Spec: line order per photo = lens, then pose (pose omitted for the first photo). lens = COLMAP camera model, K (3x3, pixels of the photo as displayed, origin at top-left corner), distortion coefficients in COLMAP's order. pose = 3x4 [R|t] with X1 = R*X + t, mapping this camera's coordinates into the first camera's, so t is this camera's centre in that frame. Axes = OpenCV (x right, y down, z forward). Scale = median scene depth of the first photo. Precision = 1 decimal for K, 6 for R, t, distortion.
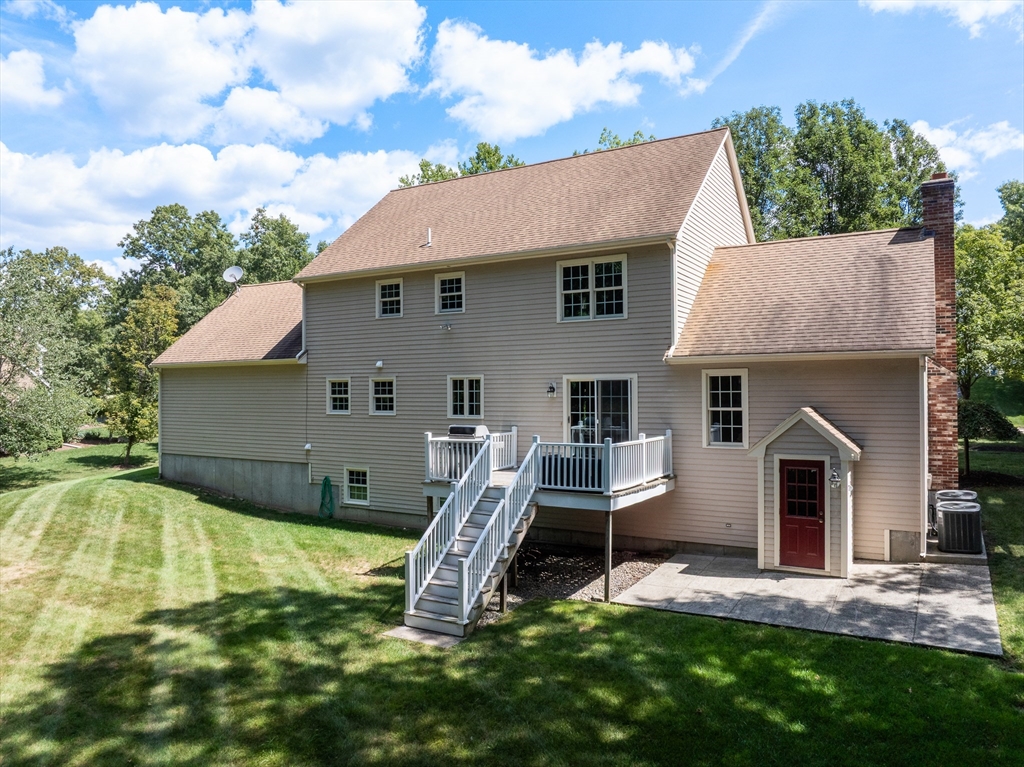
lens RADIAL K [[729.8, 0, 511.5], [0, 729.8, 386.5], [0, 0, 1]] dist [-0.006335, -0.000868]
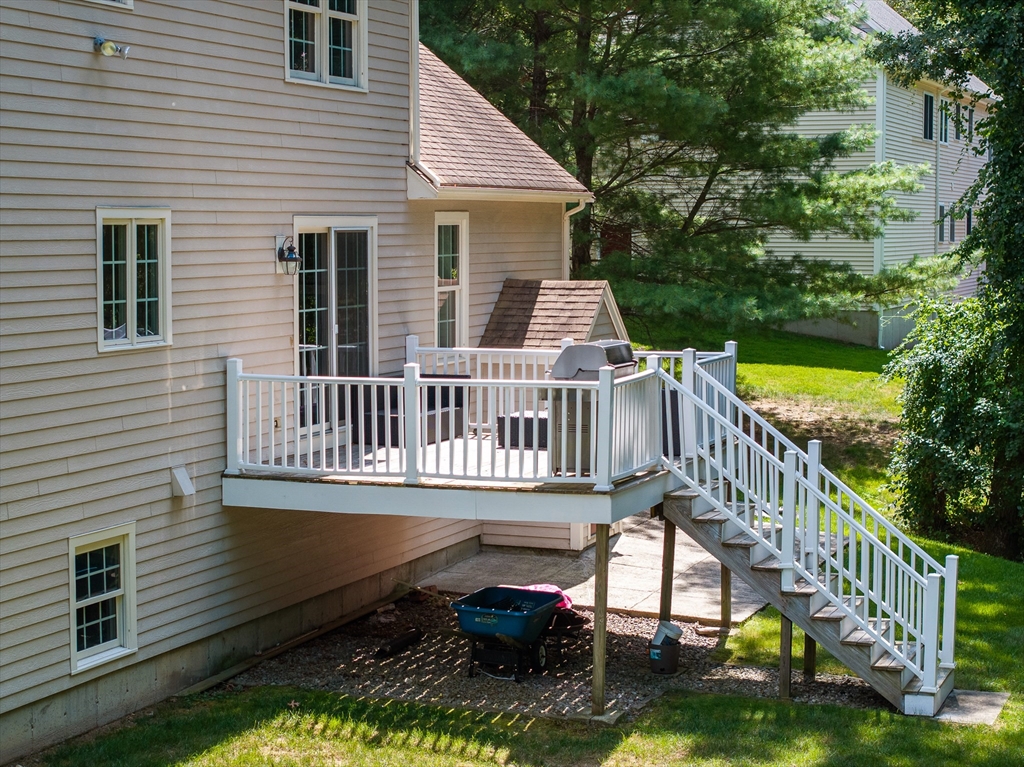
lens RADIAL K [[2069.1, 0, 512.1], [0, 2069.1, 383.7], [0, 0, 1]] dist [-0.060423, 0.000000]
pose [[-0.162870, -0.075154, 0.983781, -0.982449], [-0.013667, 0.997171, 0.073914, -0.009213], [-0.986553, -0.001407, -0.163436, 0.994662]]
